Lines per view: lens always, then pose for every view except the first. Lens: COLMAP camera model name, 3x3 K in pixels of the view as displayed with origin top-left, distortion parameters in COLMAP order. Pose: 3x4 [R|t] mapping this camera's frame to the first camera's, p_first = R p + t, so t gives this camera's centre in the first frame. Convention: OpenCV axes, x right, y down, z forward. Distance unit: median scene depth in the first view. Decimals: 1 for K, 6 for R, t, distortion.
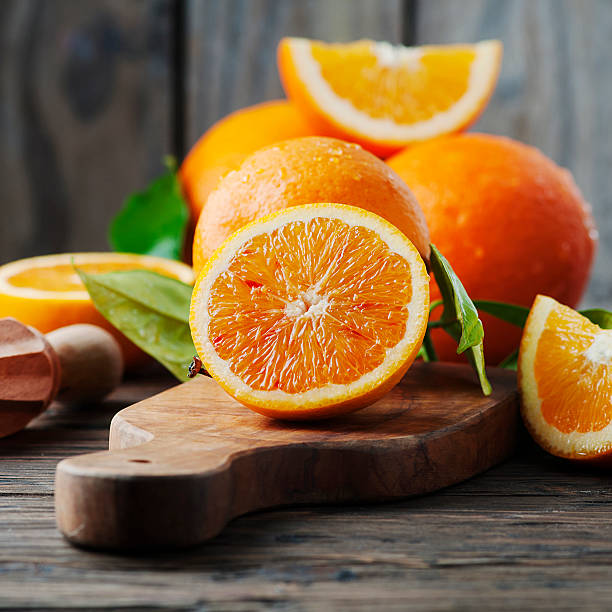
lens RADIAL K [[4567.3, 0, 306.0], [0, 4567.3, 306.0], [0, 0, 1]] dist [0.055295, -12.148043]
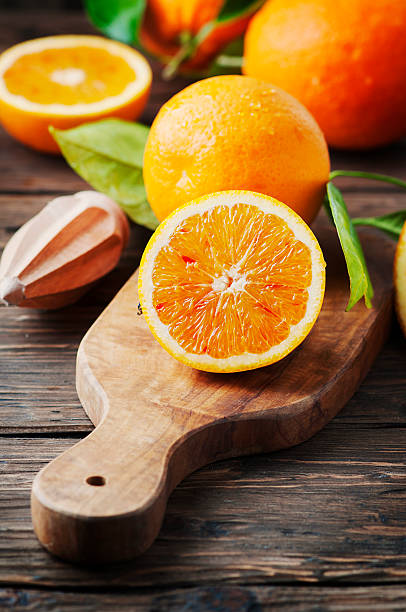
lens RADIAL K [[3026.1, 0, 203.0], [0, 3026.1, 306.0], [0, 0, 1]] dist [-0.001615, -8.750708]
pose [[0.999781, 0.014511, -0.015087, 0.005656], [-0.007855, 0.928135, 0.372162, -0.309821], [0.019403, -0.371962, 0.928045, 0.210853]]
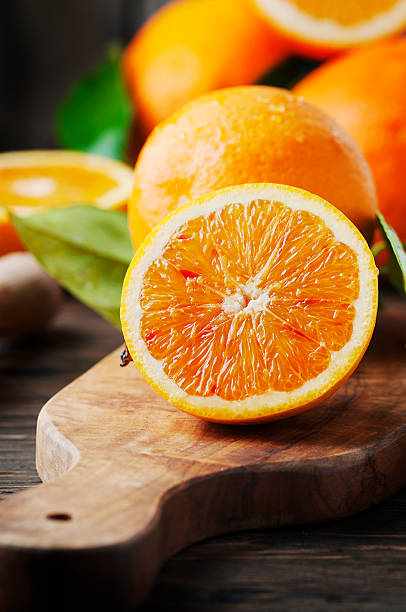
lens RADIAL K [[3091.1, 0, 203.0], [0, 3091.1, 306.0], [0, 0, 1]] dist [-0.009220, -8.412558]
pose [[0.999835, 0.000634, -0.018178, 0.002869], [0.001820, 0.990893, 0.134639, -0.083845], [0.018098, -0.134650, 0.990728, 0.376383]]
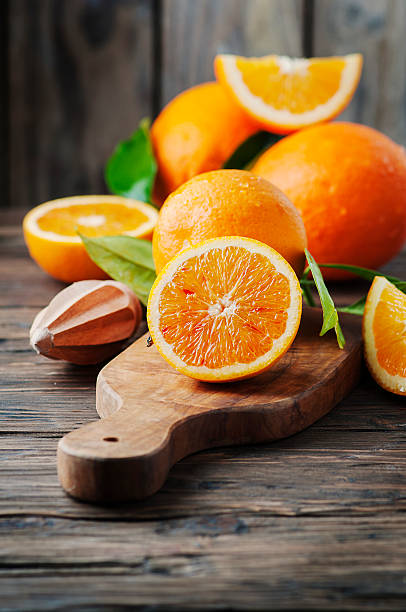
lens RADIAL K [[3026.1, 0, 203.0], [0, 3026.1, 306.0], [0, 0, 1]] dist [-0.001615, -8.750708]
pose [[0.999565, 0.000195, -0.029481, 0.023816], [0.004641, 0.986471, 0.163871, -0.168796], [0.029115, -0.163936, 0.986041, -0.009534]]
